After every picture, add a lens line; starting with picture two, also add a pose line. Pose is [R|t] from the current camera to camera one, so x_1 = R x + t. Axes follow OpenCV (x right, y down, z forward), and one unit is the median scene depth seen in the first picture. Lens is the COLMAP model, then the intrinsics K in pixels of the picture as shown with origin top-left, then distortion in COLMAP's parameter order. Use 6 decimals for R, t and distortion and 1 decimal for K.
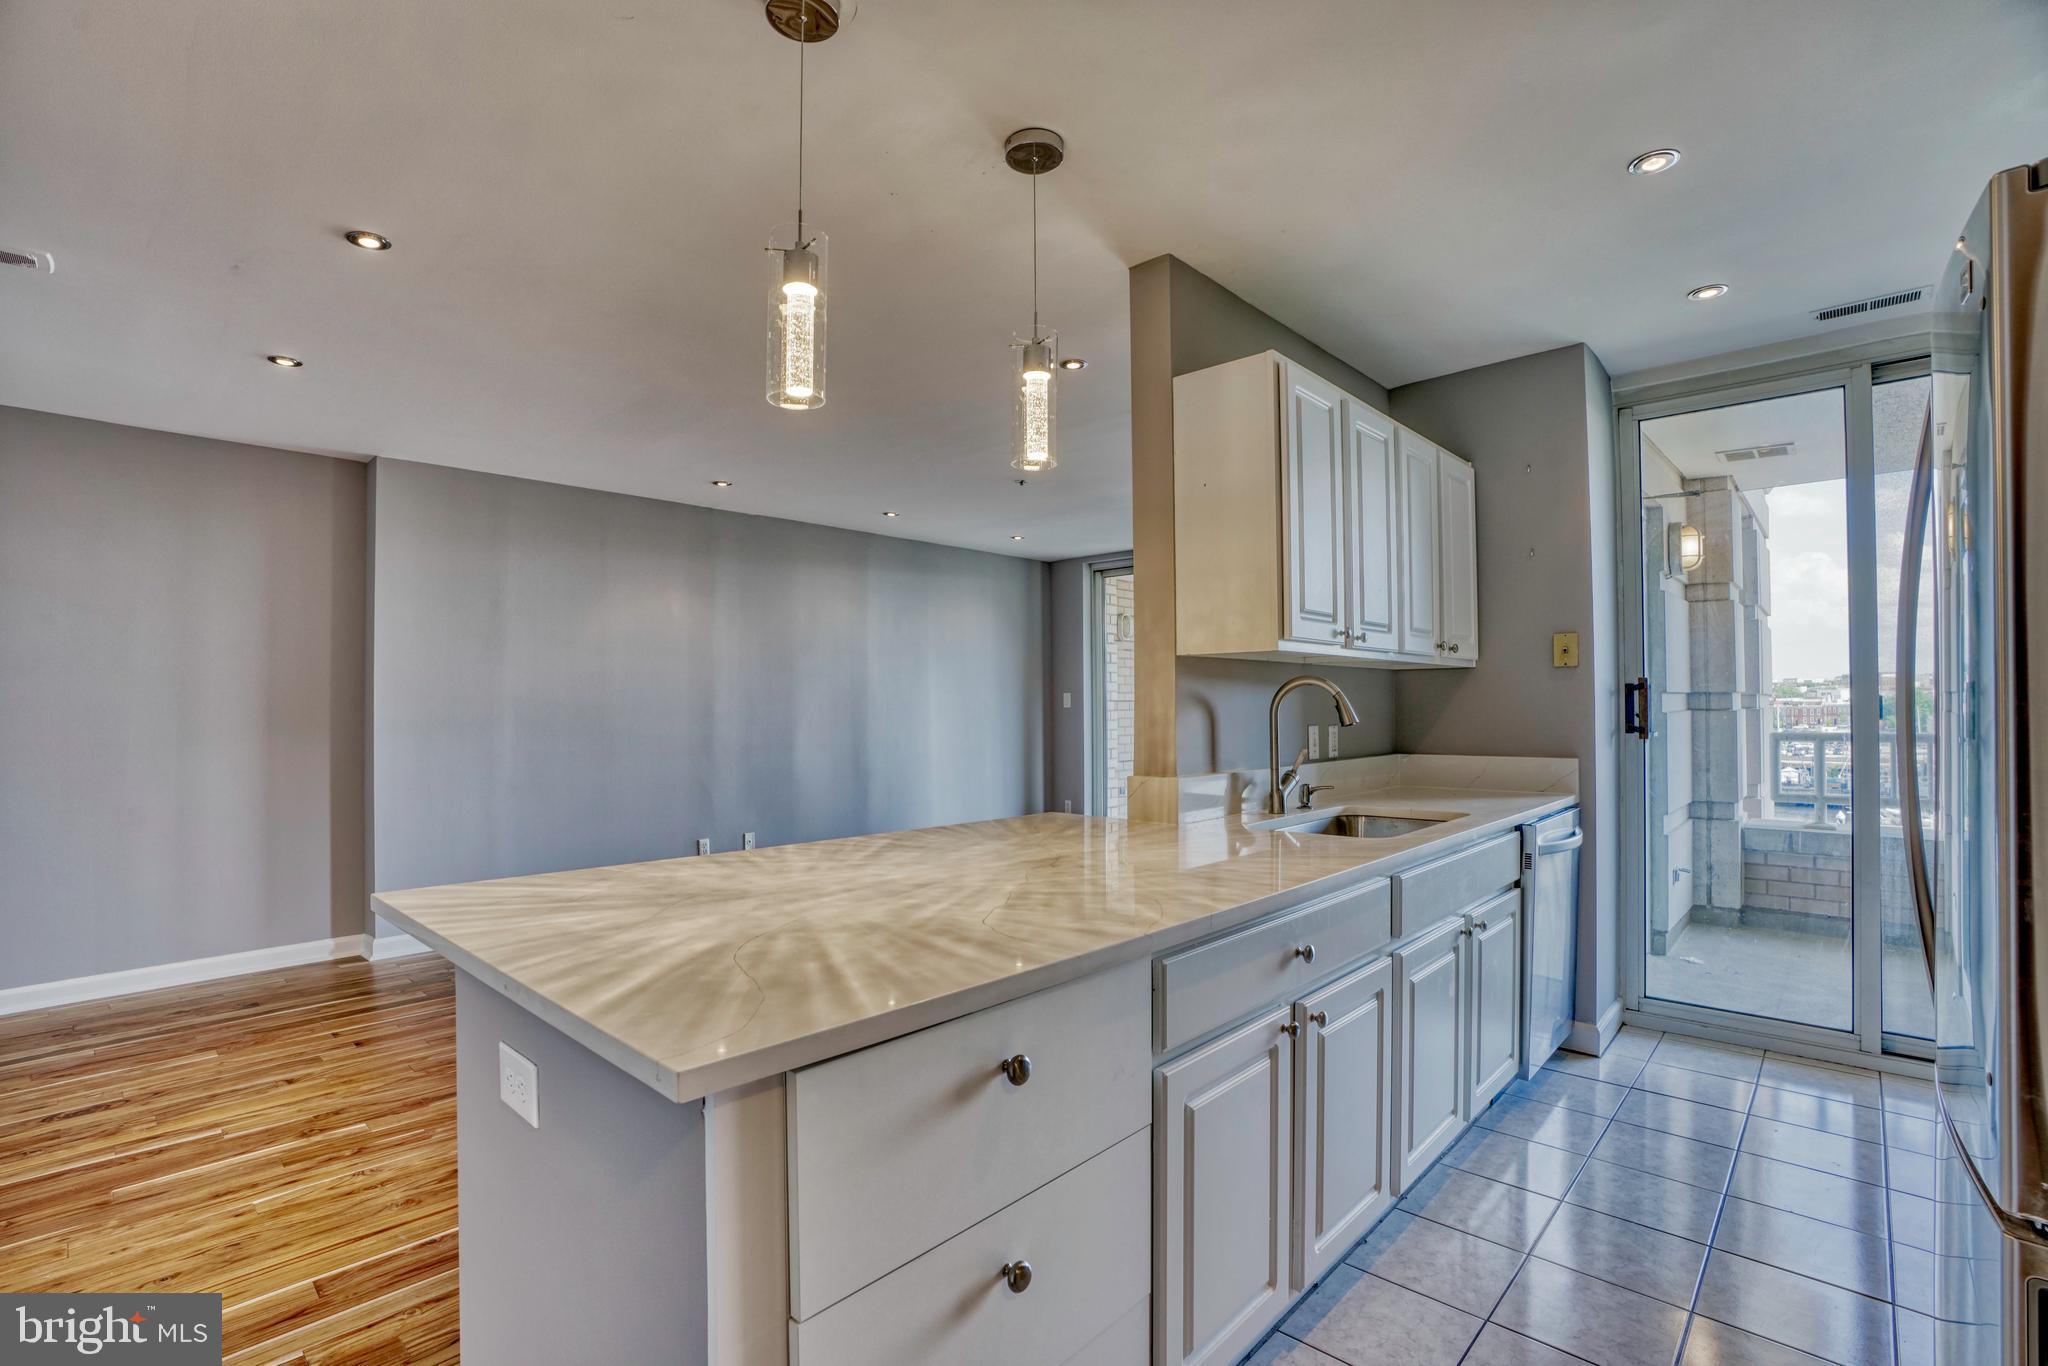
lens RADIAL K [[944.4, 0, 1011.4], [0, 944.4, 696.9], [0, 0, 1]] dist [-0.066072, 0.023708]
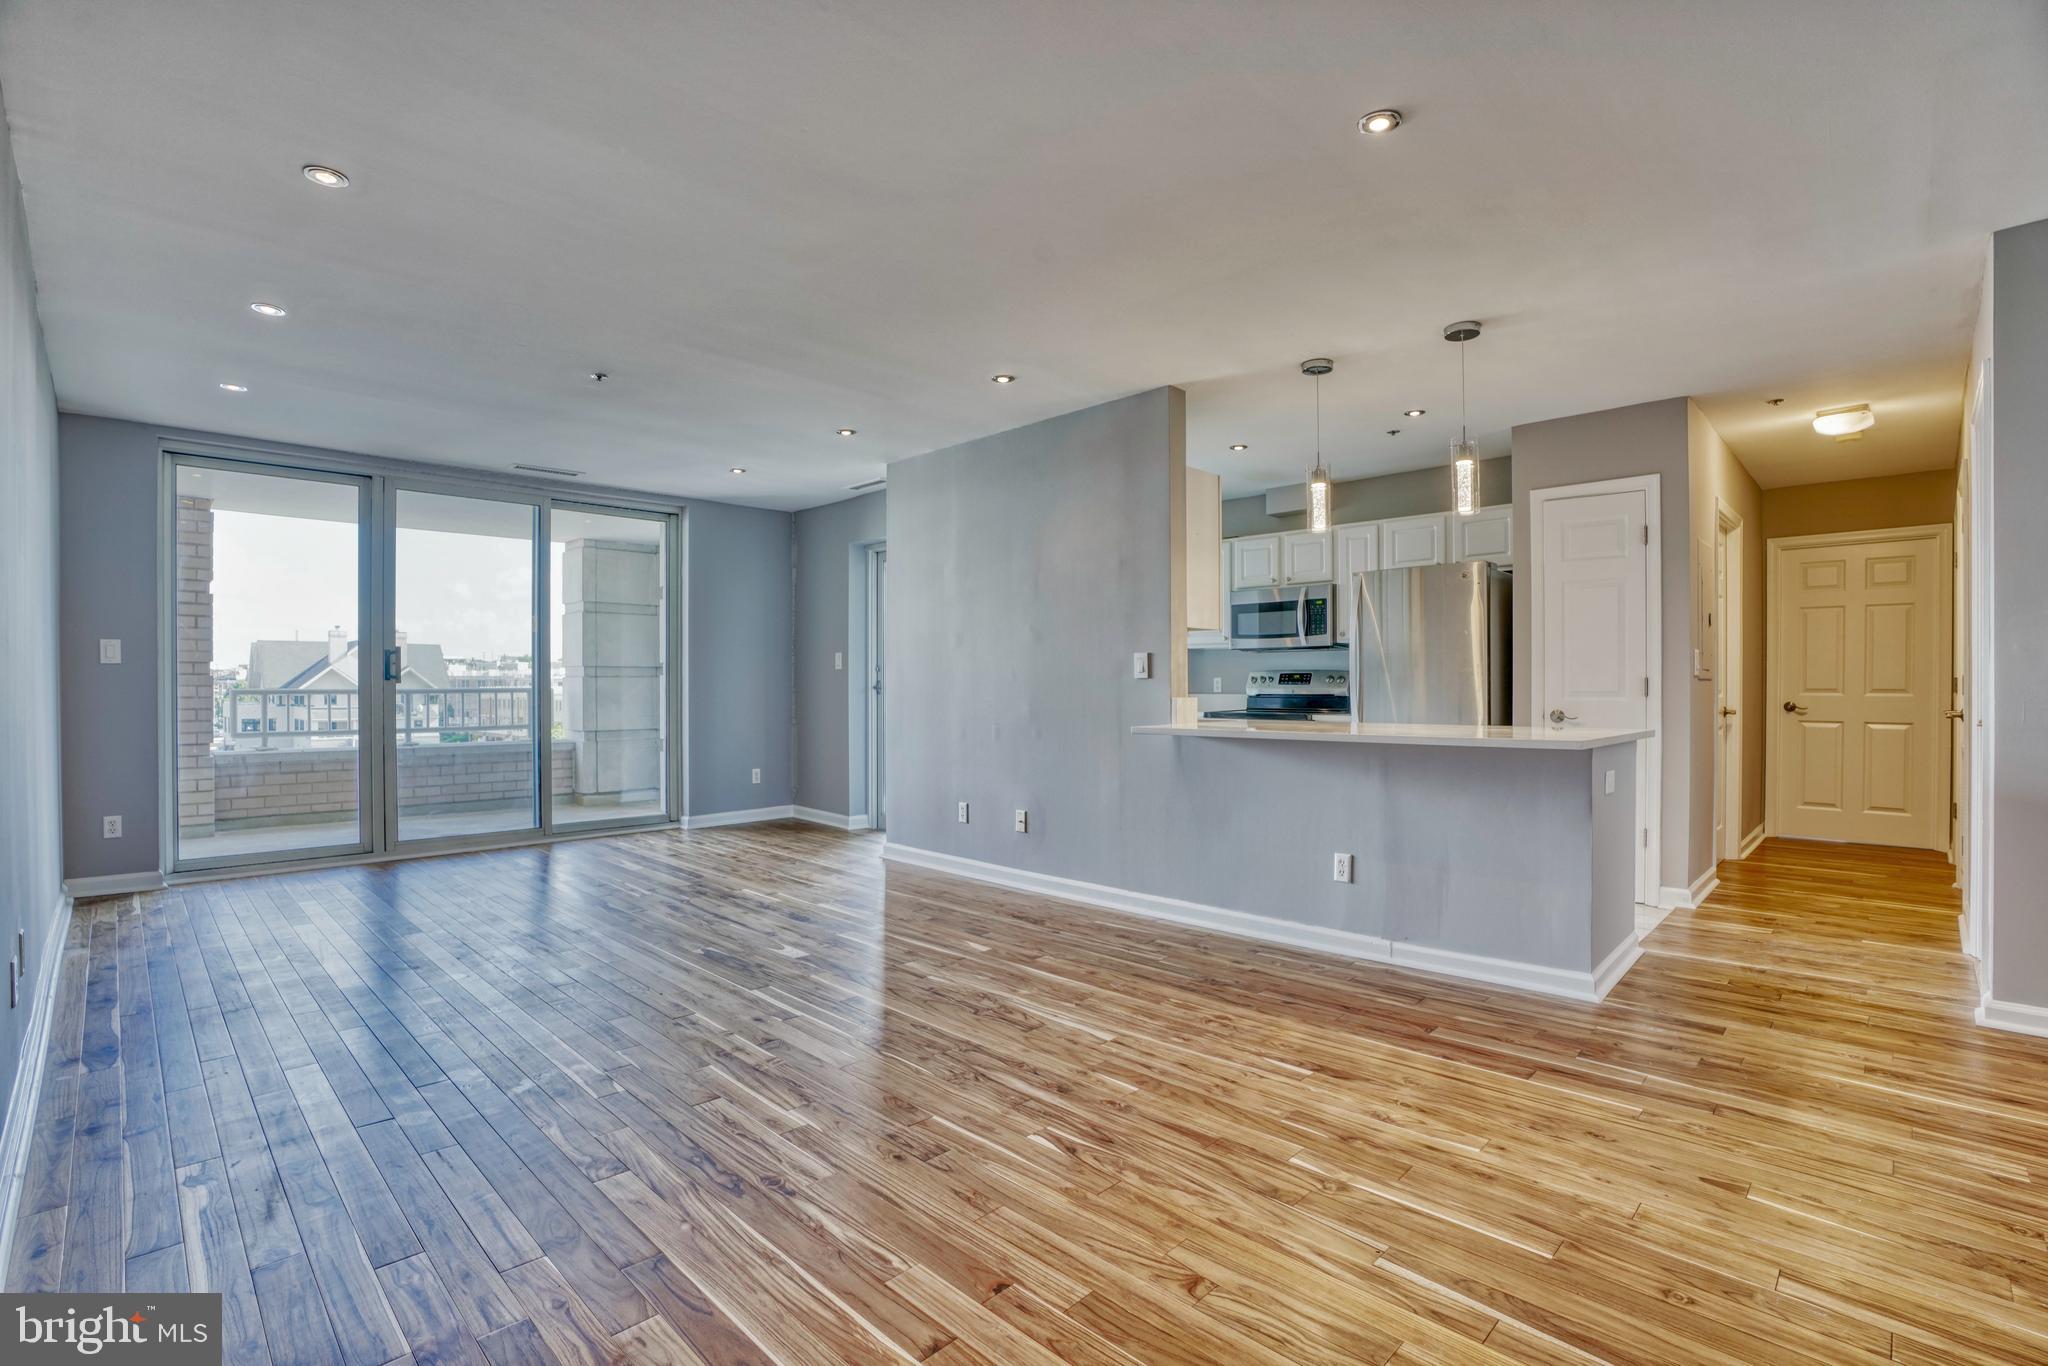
lens RADIAL K [[944.4, 0, 1007.6], [0, 944.4, 689.4], [0, 0, 1]] dist [-0.066072, 0.023708]
pose [[0.032085, 0.002483, 0.999482, -1.515500], [-0.007693, 0.999968, -0.002237, 0.073203], [-0.999456, -0.007617, 0.032103, 1.226624]]
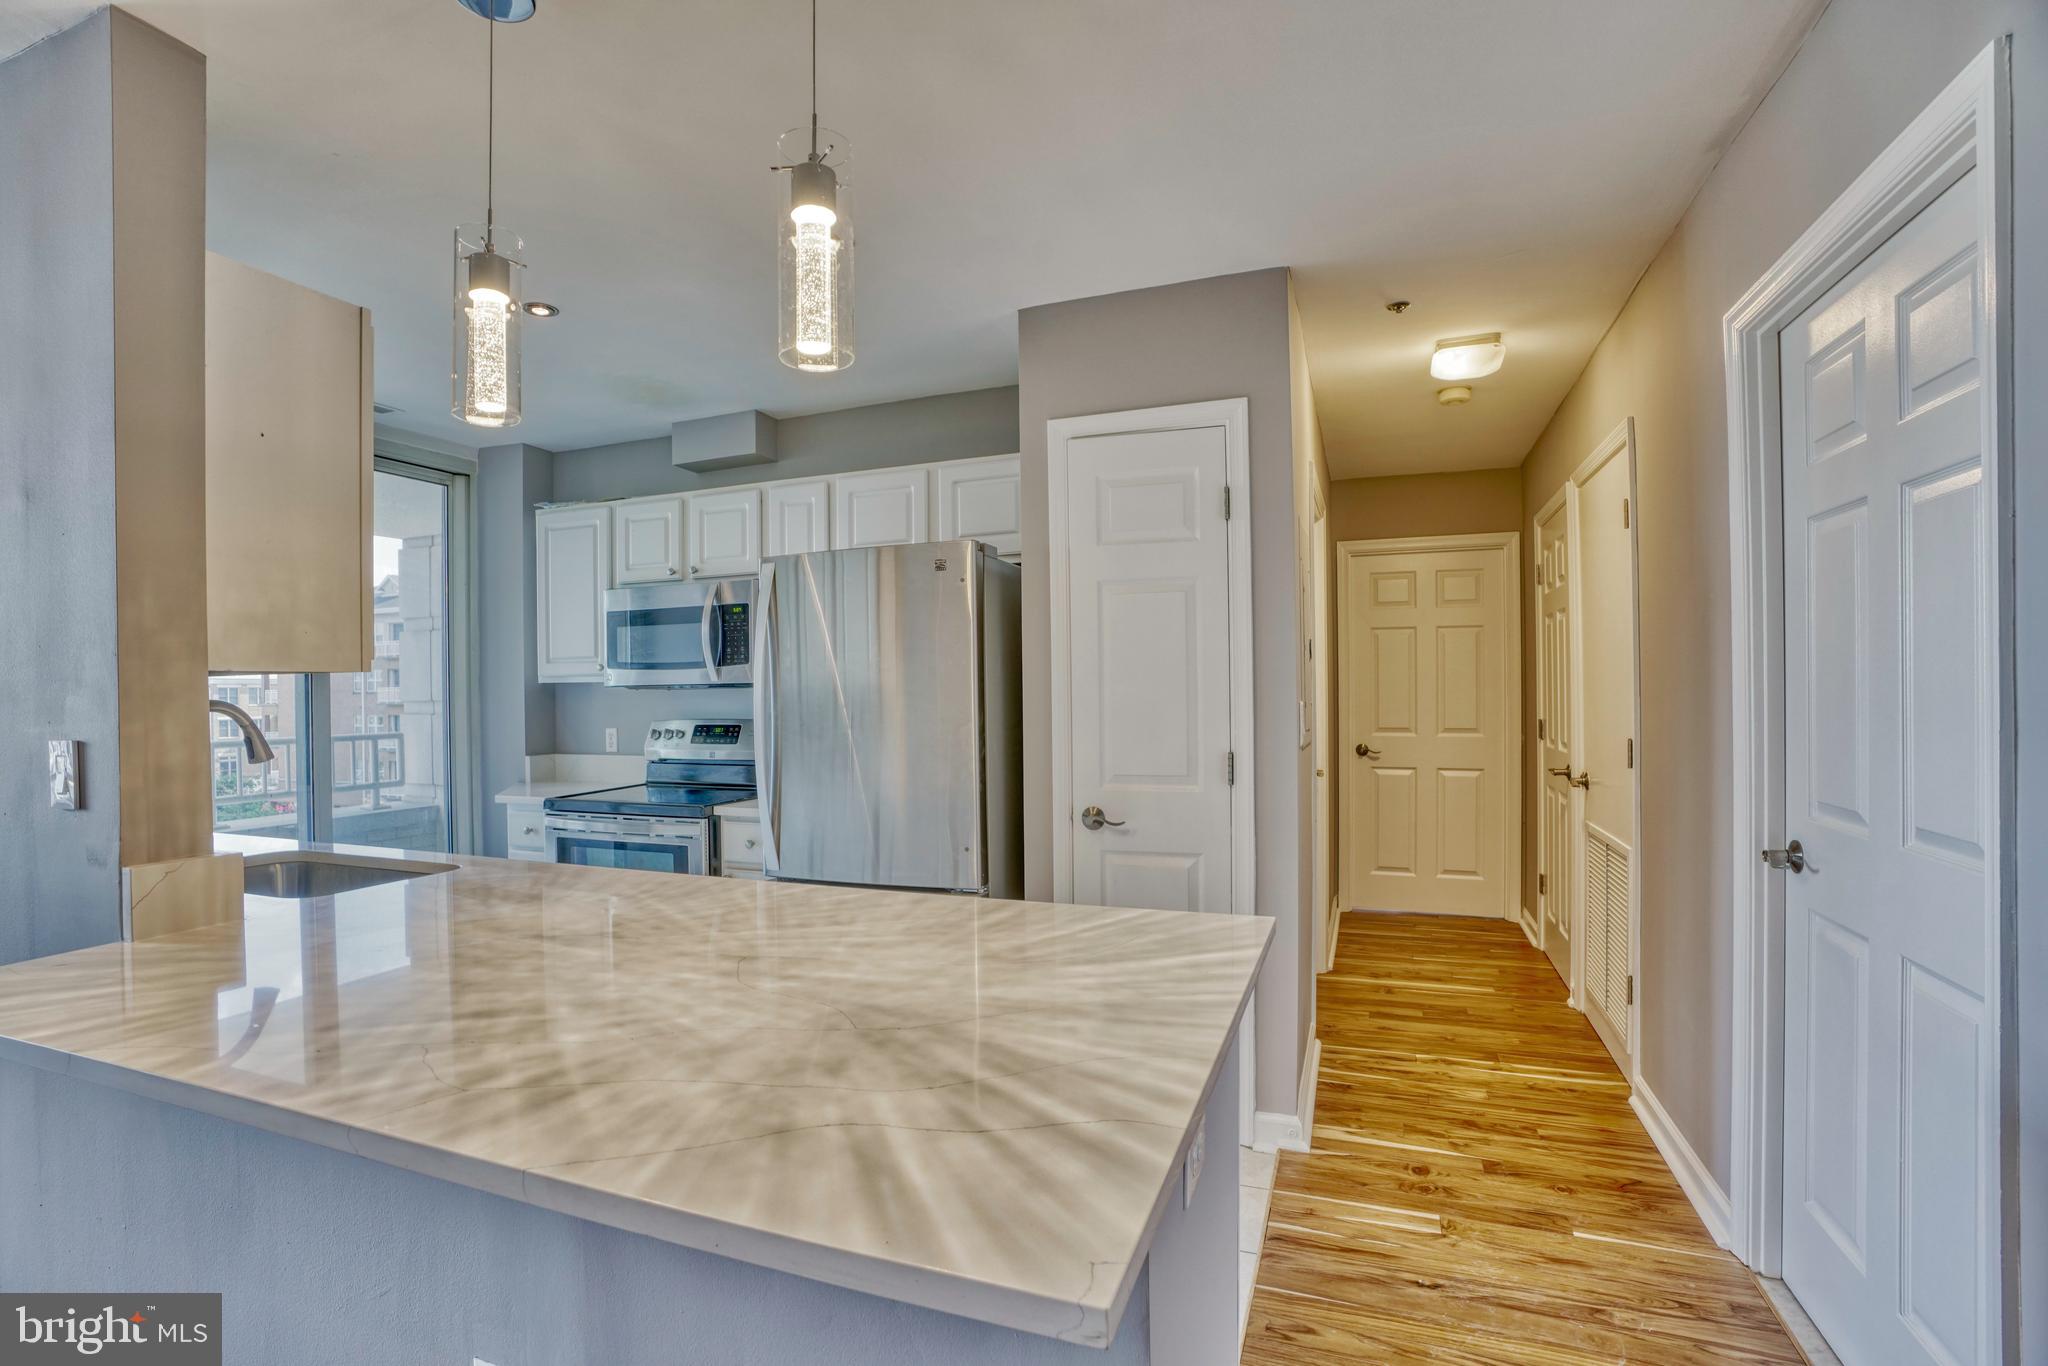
lens RADIAL K [[944.4, 0, 1001.1], [0, 944.4, 685.6], [0, 0, 1]] dist [-0.066072, 0.023708]
pose [[-0.370444, 0.013067, 0.928763, -0.609444], [0.006257, 0.999913, -0.011573, -0.022449], [-0.928834, 0.001524, -0.370493, 0.692480]]
